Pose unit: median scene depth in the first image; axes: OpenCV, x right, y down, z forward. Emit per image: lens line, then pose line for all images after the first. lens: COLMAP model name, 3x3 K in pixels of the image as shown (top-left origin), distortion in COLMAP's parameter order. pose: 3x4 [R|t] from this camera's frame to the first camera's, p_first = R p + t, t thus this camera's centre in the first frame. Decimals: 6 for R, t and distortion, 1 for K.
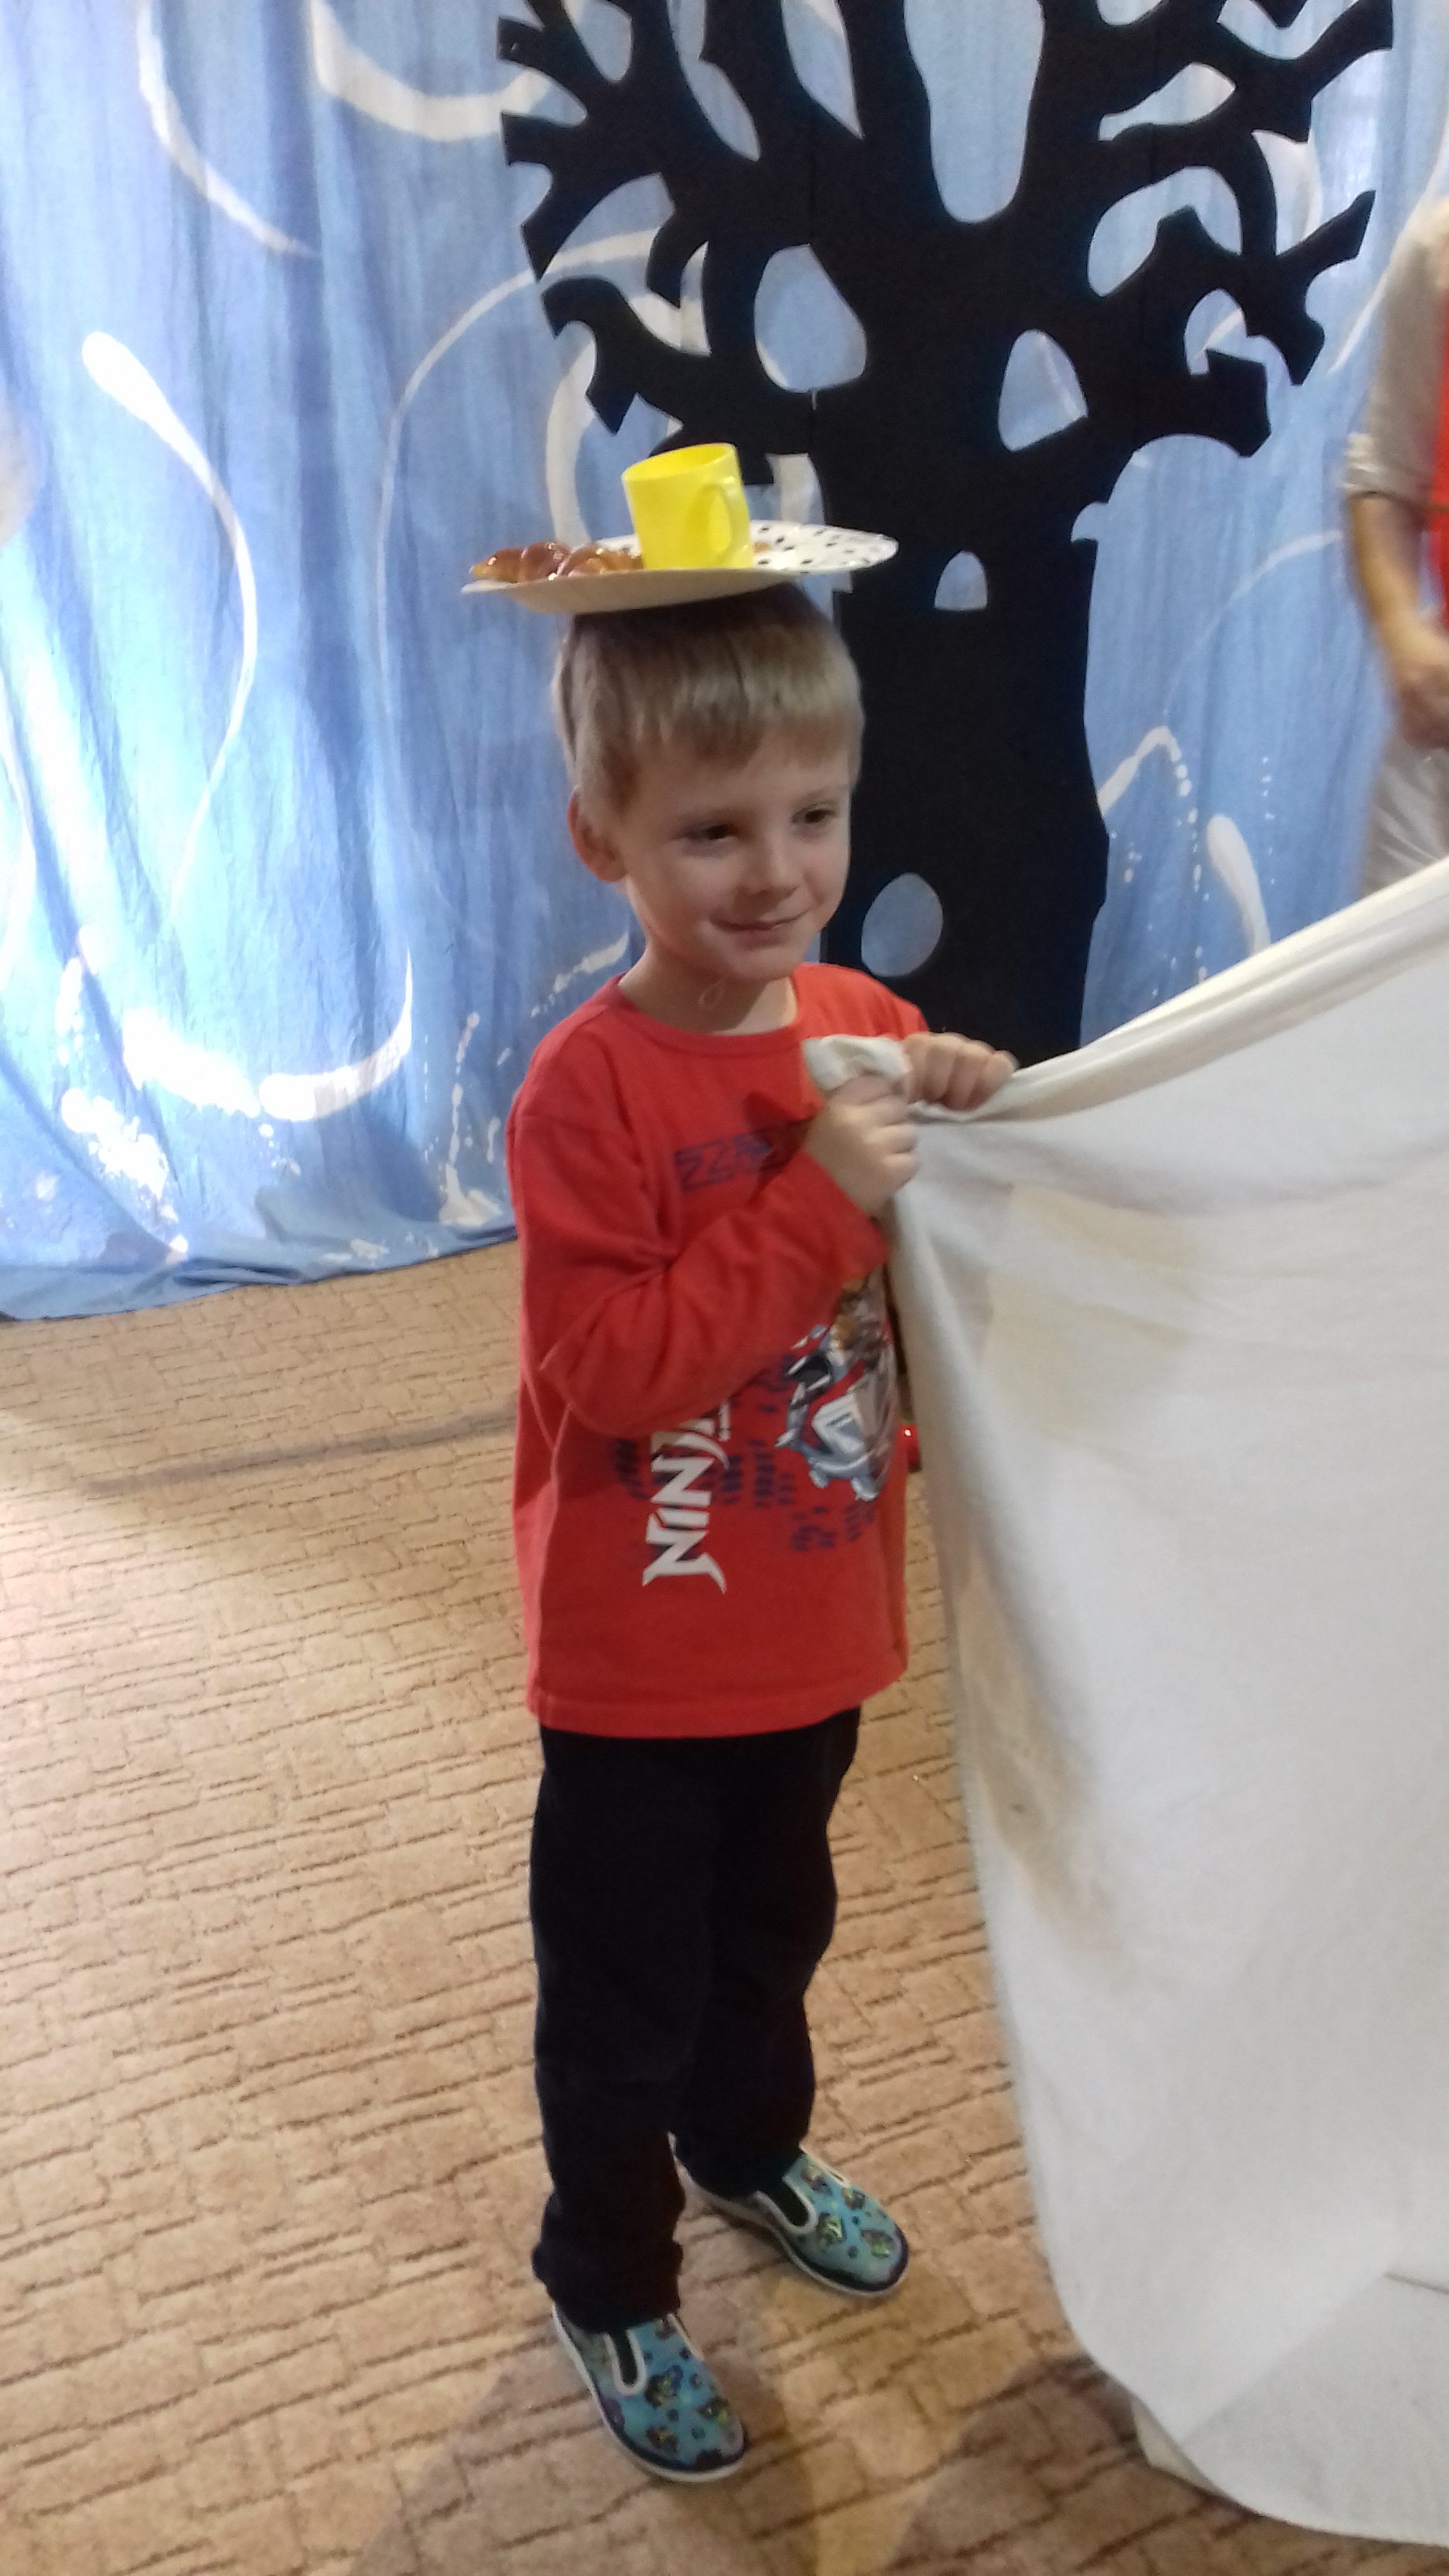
lens RADIAL K [[2327.3, 0, 707.5], [0, 2327.3, 1329.6], [0, 0, 1]] dist [0.097571, -0.217578]
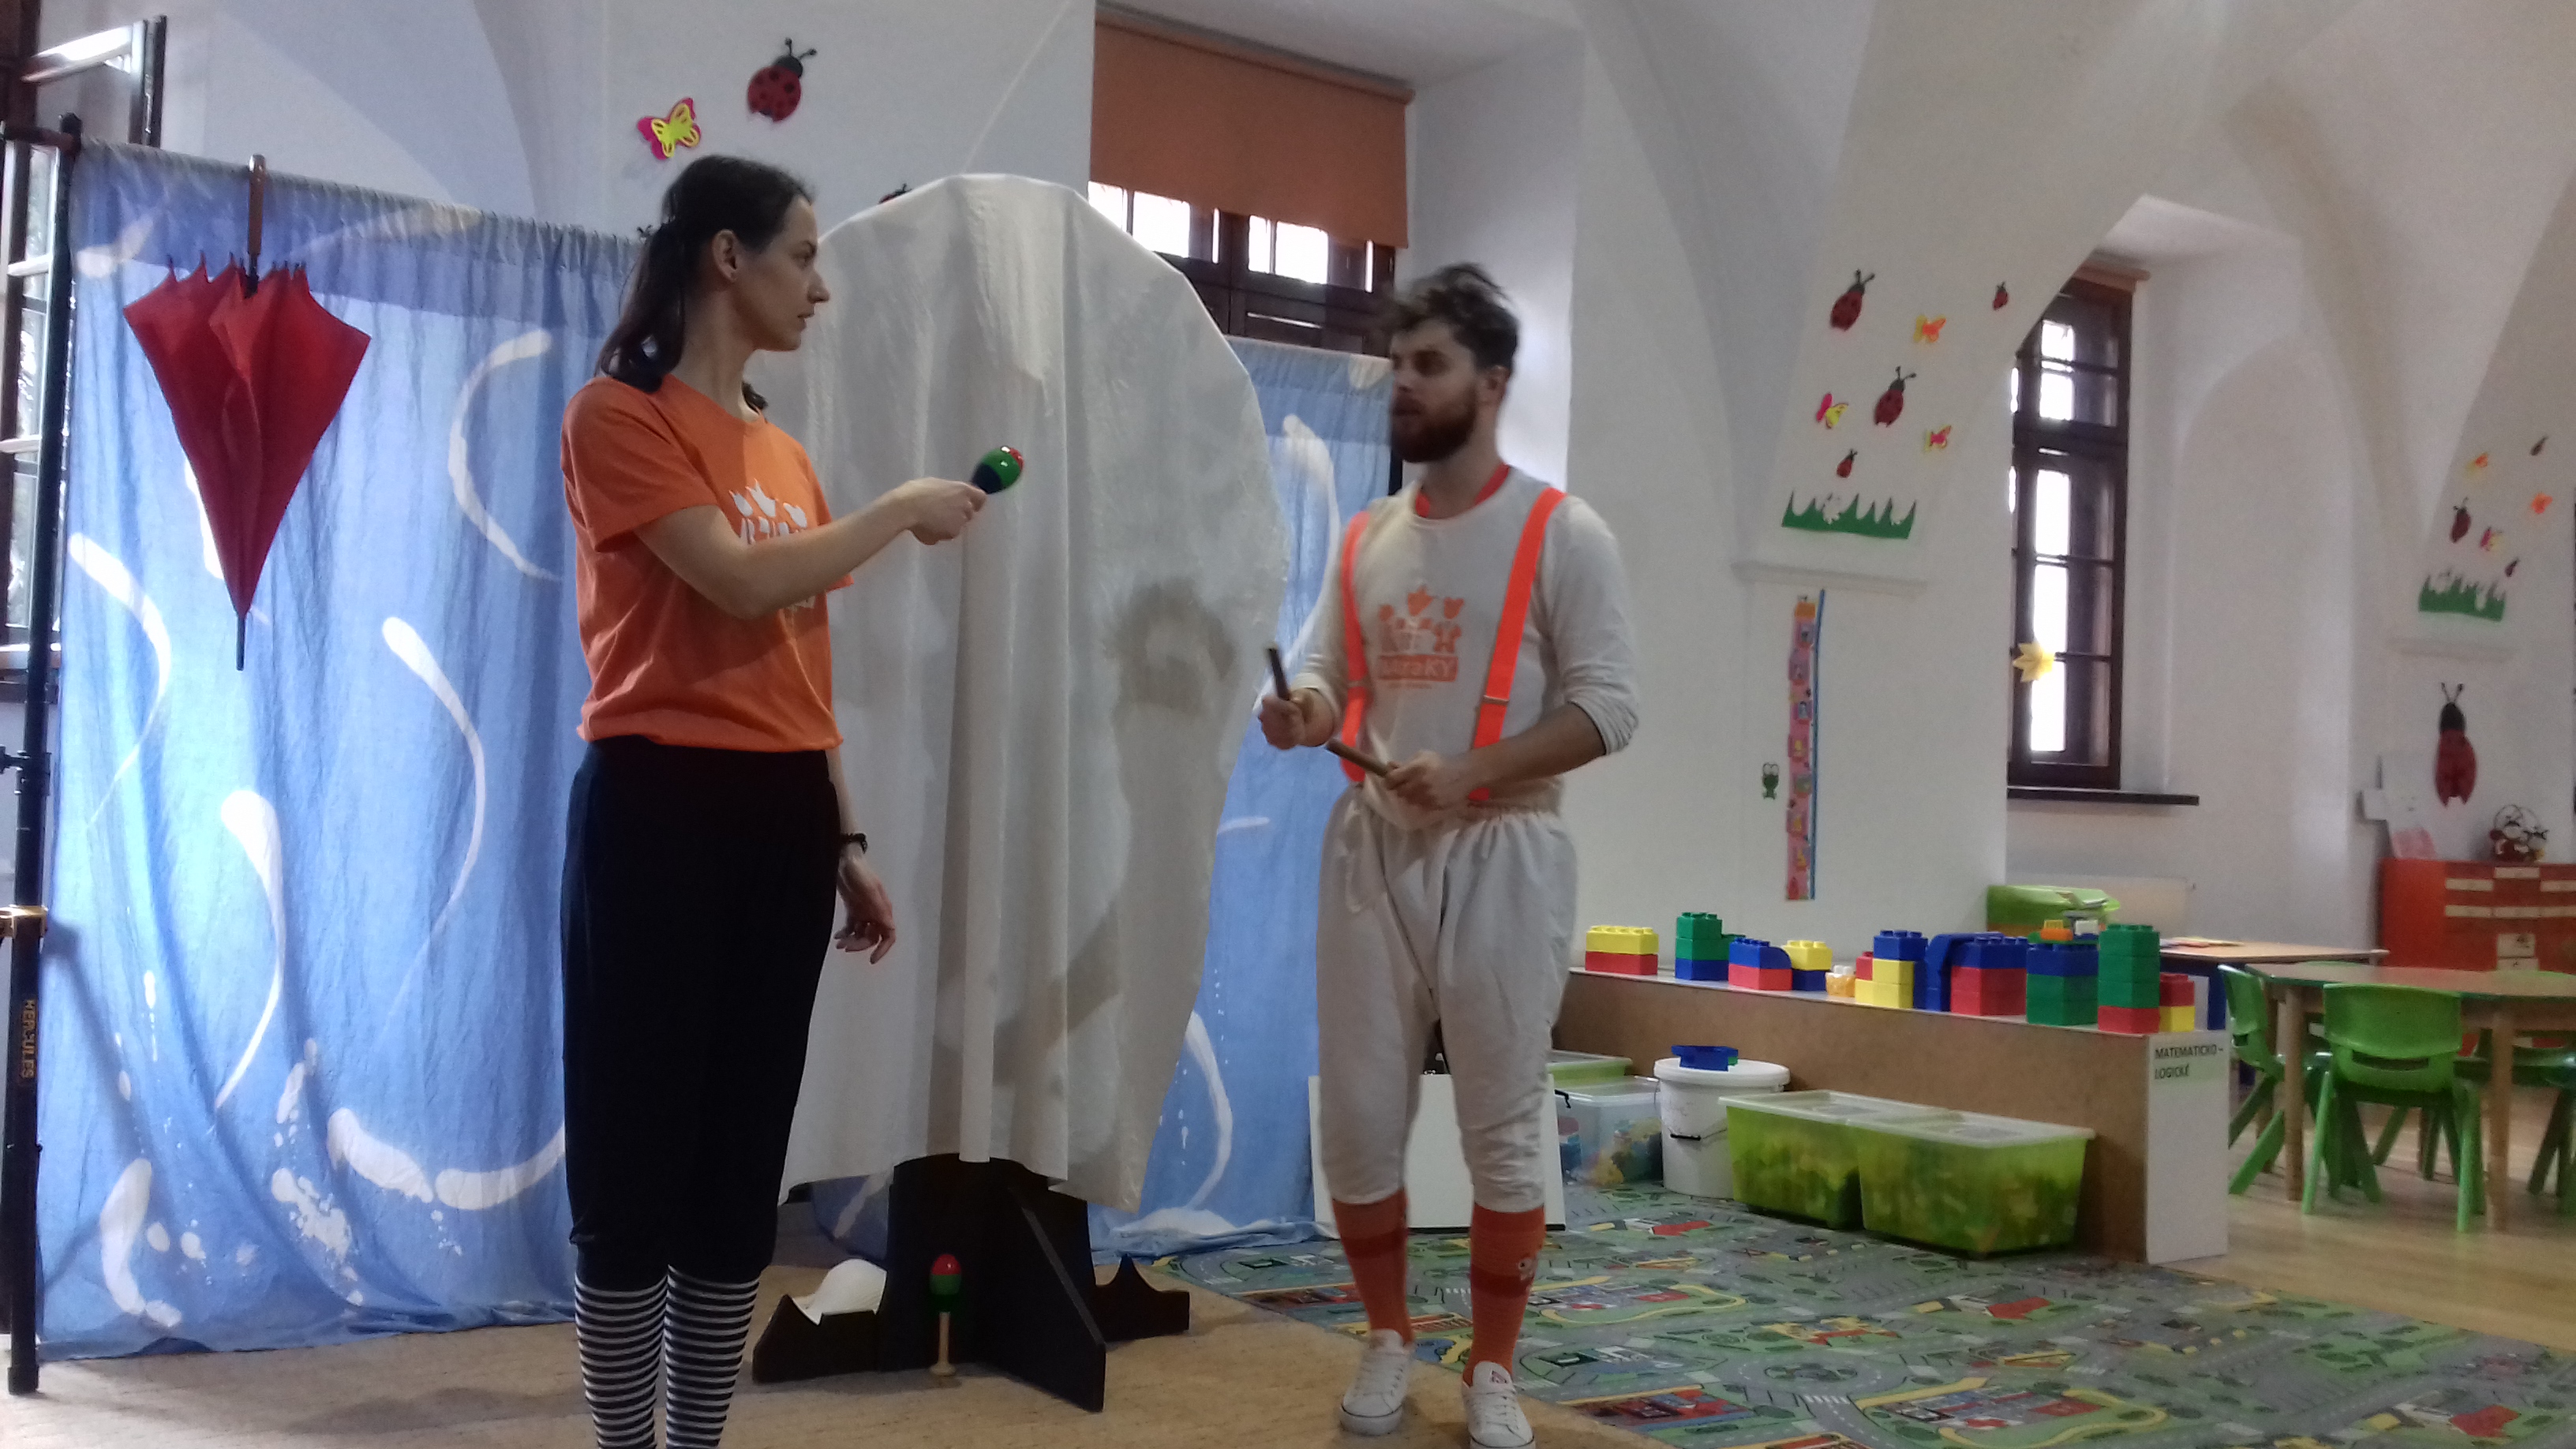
lens RADIAL K [[2364.2, 0, 1302.4], [0, 2364.2, 732.3], [0, 0, 1]] dist [0.107835, -0.219670]
pose [[0.976632, 0.043337, 0.210505, -0.025760], [0.050970, 0.904813, -0.422747, 0.297938], [-0.208788, 0.423597, 0.881461, -0.384572]]
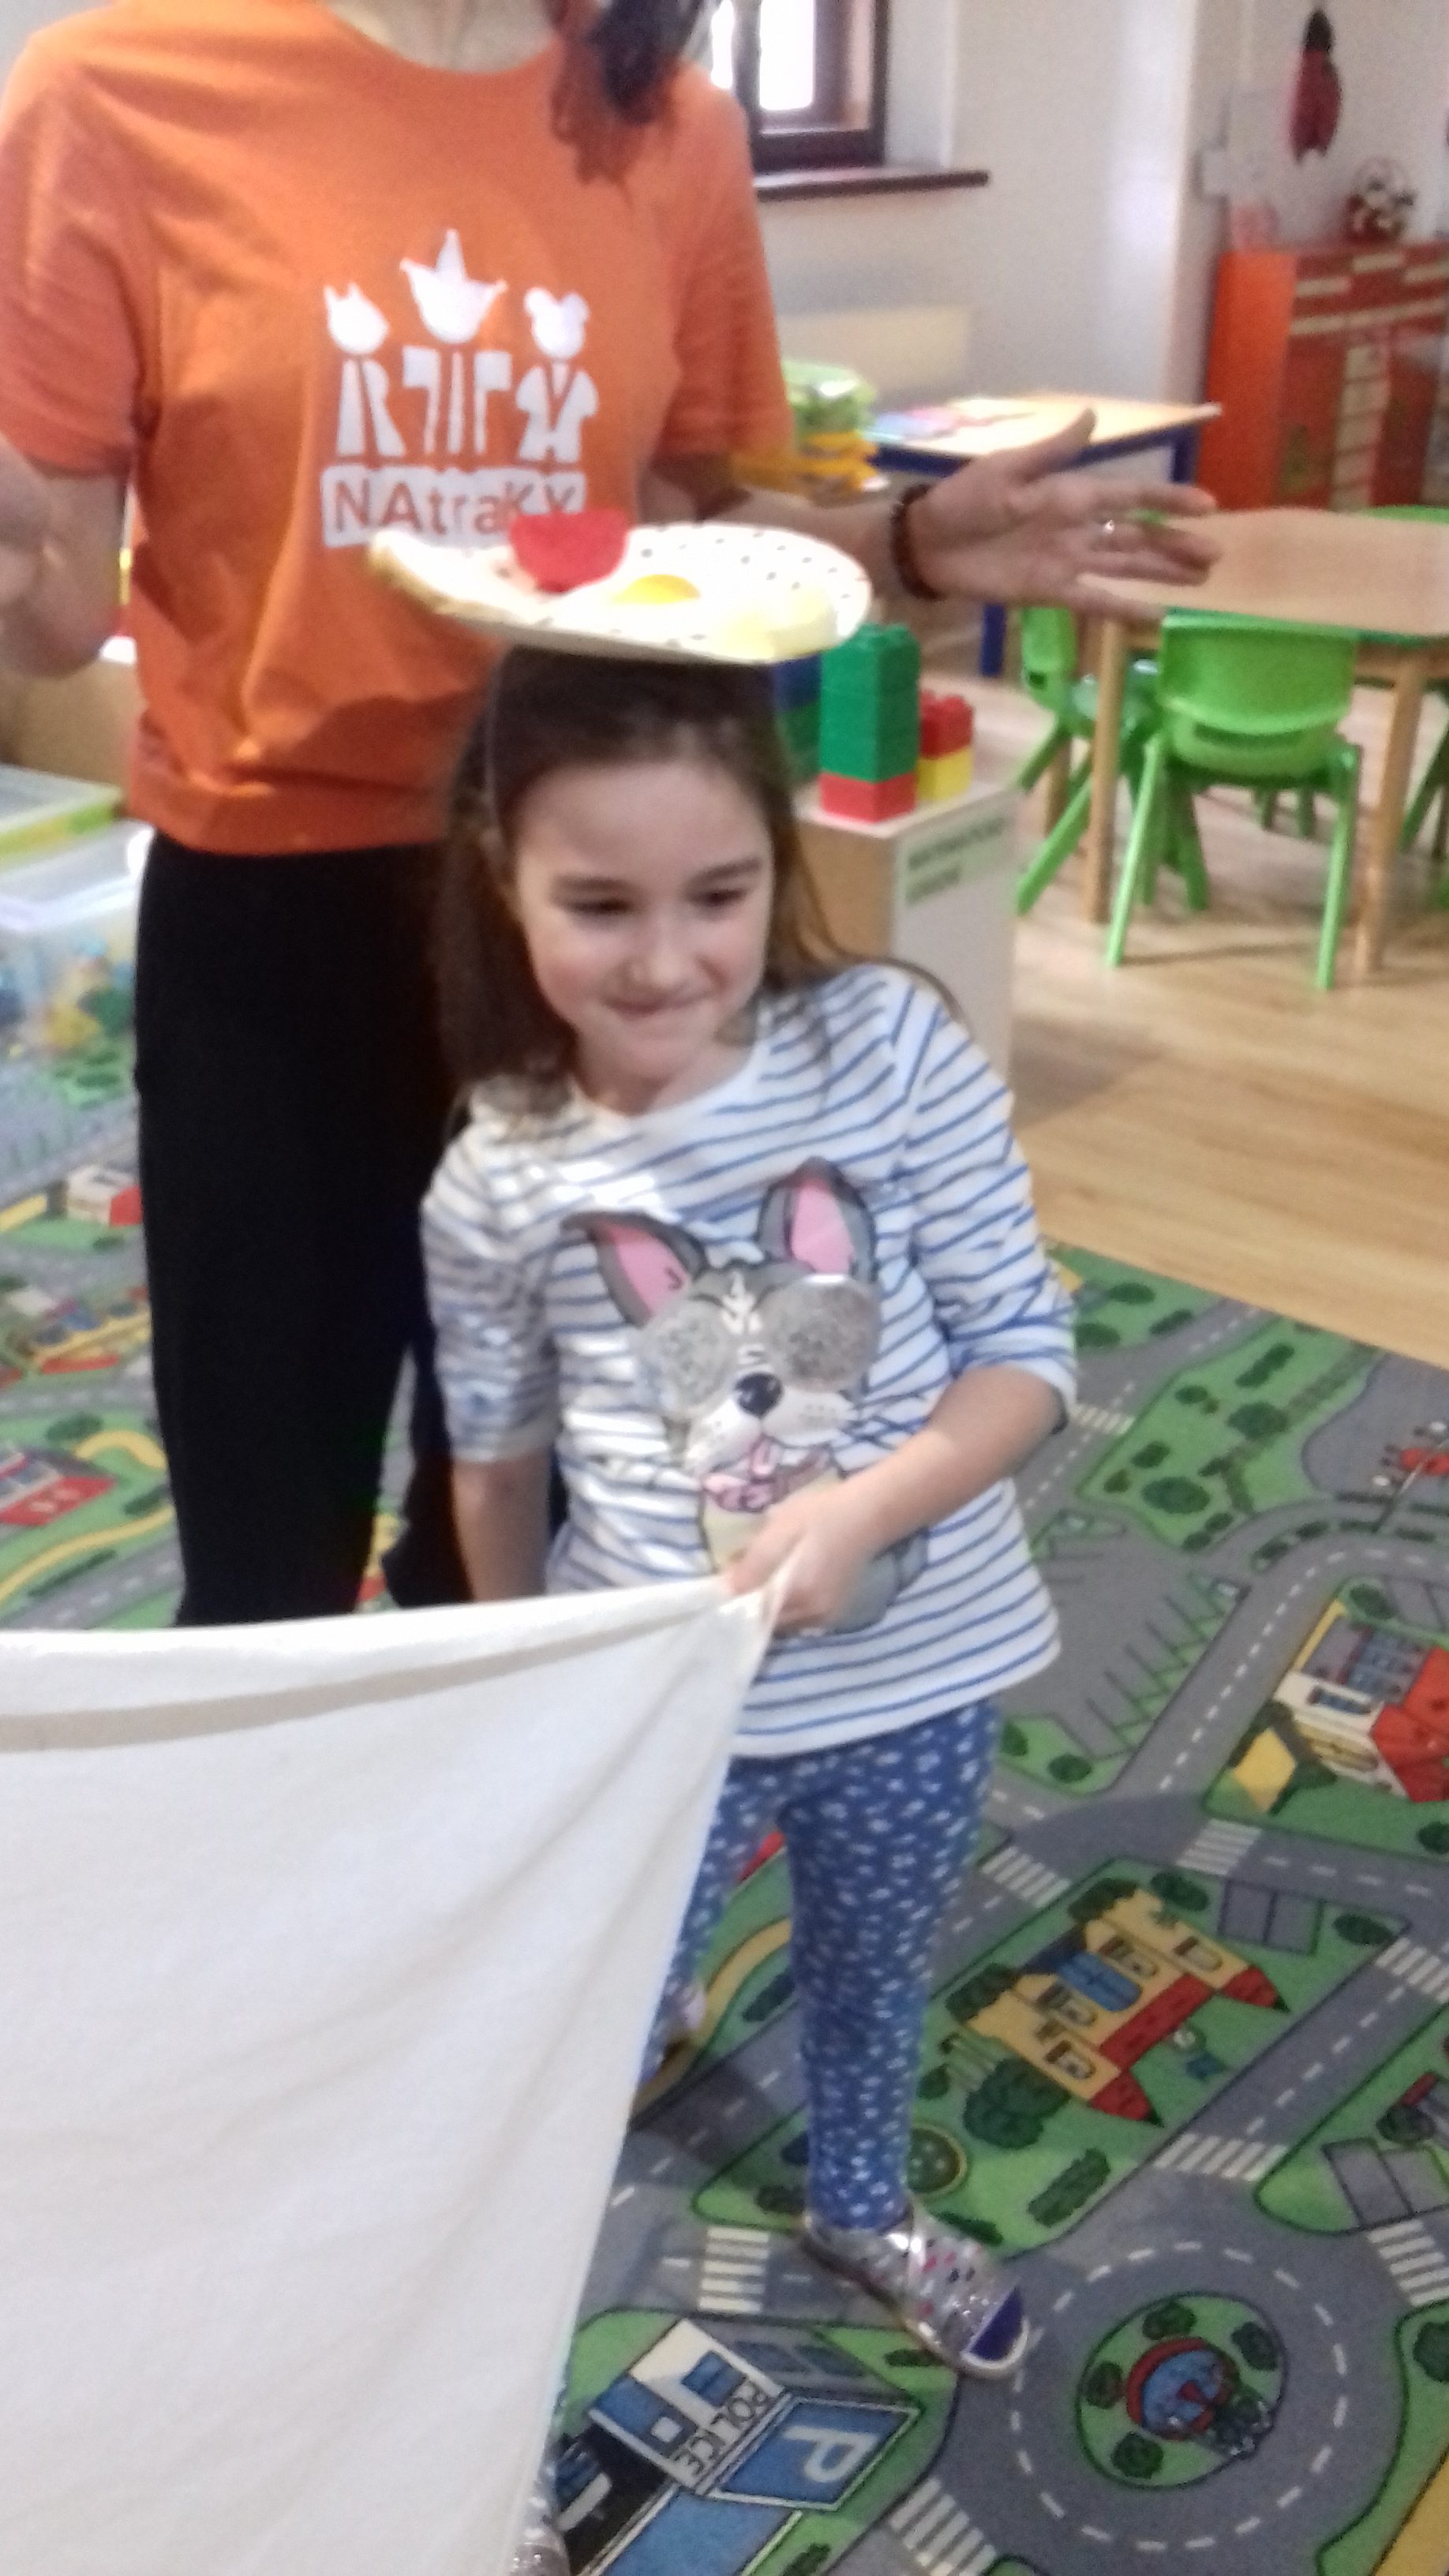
lens RADIAL K [[2419.4, 0, 724.5], [0, 2419.4, 1288.0], [0, 0, 1]] dist [0.125834, -0.316323]
pose [[0.887767, -0.200404, 0.414377, 0.460154], [0.176798, 0.979651, 0.095010, -0.175874], [-0.424985, -0.011086, 0.905133, 0.259729]]
